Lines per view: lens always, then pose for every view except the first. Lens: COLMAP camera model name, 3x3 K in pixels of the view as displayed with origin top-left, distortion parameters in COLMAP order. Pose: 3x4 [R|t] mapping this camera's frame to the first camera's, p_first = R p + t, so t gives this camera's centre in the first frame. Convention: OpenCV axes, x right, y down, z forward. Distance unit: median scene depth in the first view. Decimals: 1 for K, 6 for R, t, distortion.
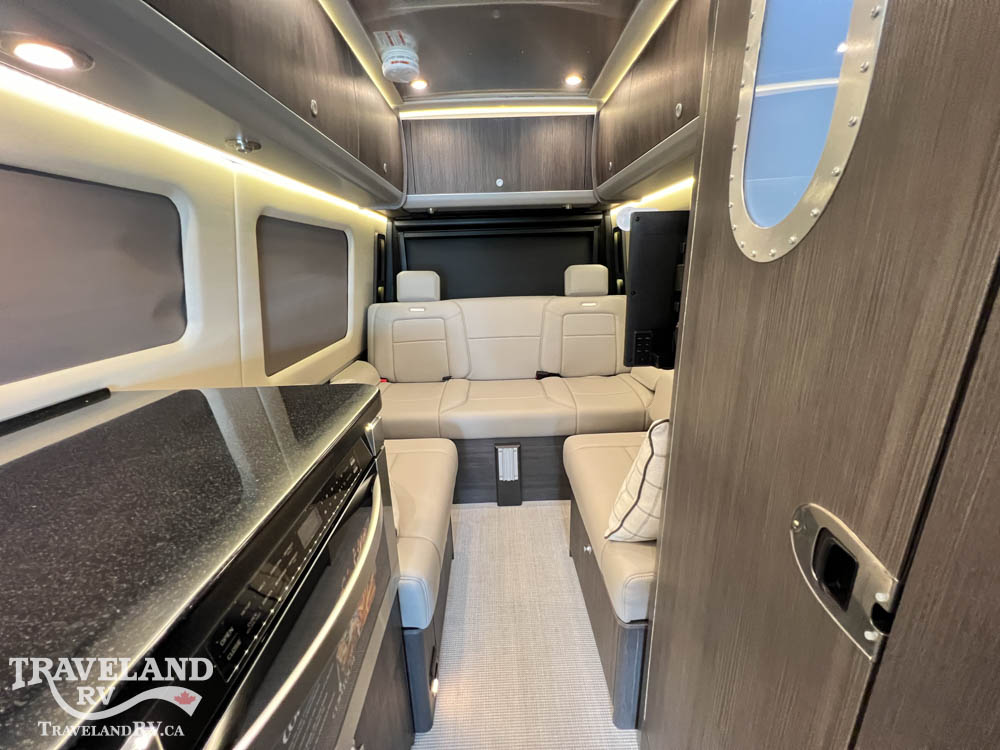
lens RADIAL K [[398.7, 0, 498.2], [0, 398.7, 373.5], [0, 0, 1]] dist [-0.000741, 0.000340]
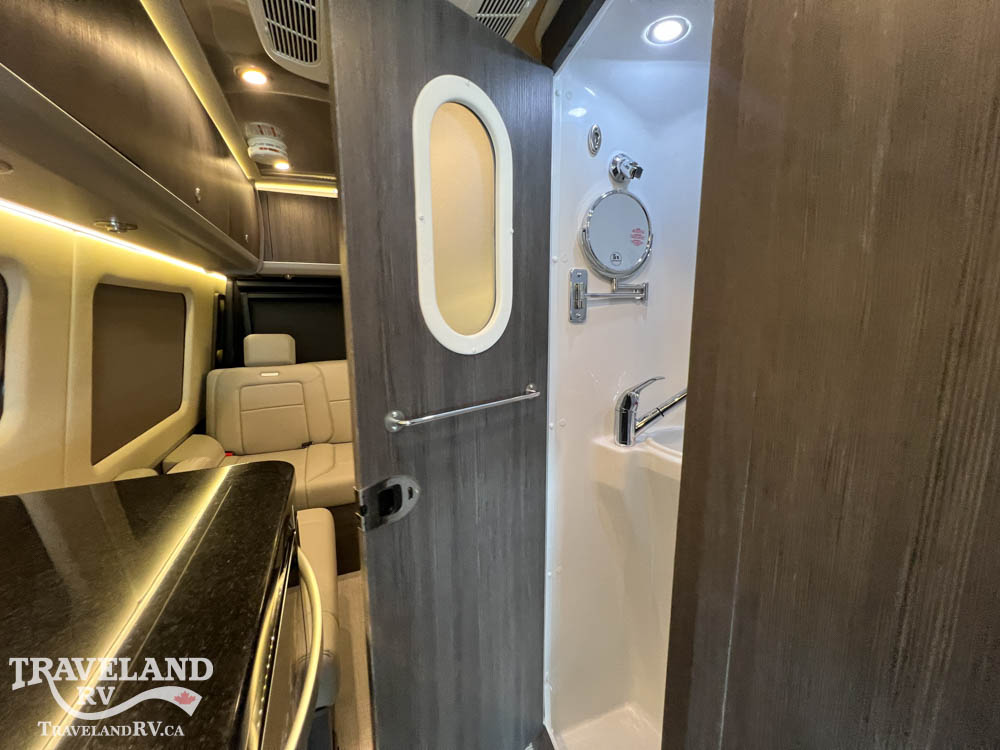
lens RADIAL K [[398.7, 0, 498.2], [0, 398.7, 373.5], [0, 0, 1]] dist [-0.000741, 0.000340]
pose [[0.925476, -0.036844, 0.377011, -0.101810], [0.084547, 0.990243, -0.110773, -0.020538], [-0.369251, 0.134393, 0.919561, -0.119612]]
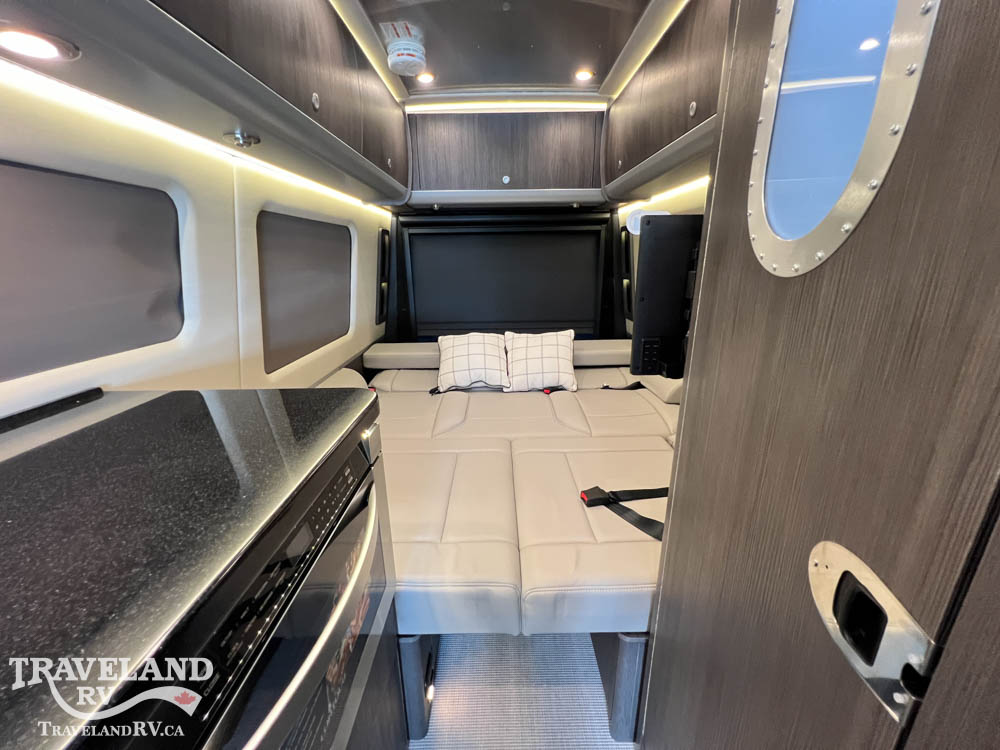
lens RADIAL K [[398.7, 0, 498.2], [0, 398.7, 373.5], [0, 0, 1]] dist [-0.000741, 0.000340]
pose [[0.999786, 0.019096, -0.007902, 0.001520], [-0.019010, 0.999761, 0.010808, -0.016537], [0.008106, -0.010656, 0.999910, 0.018849]]
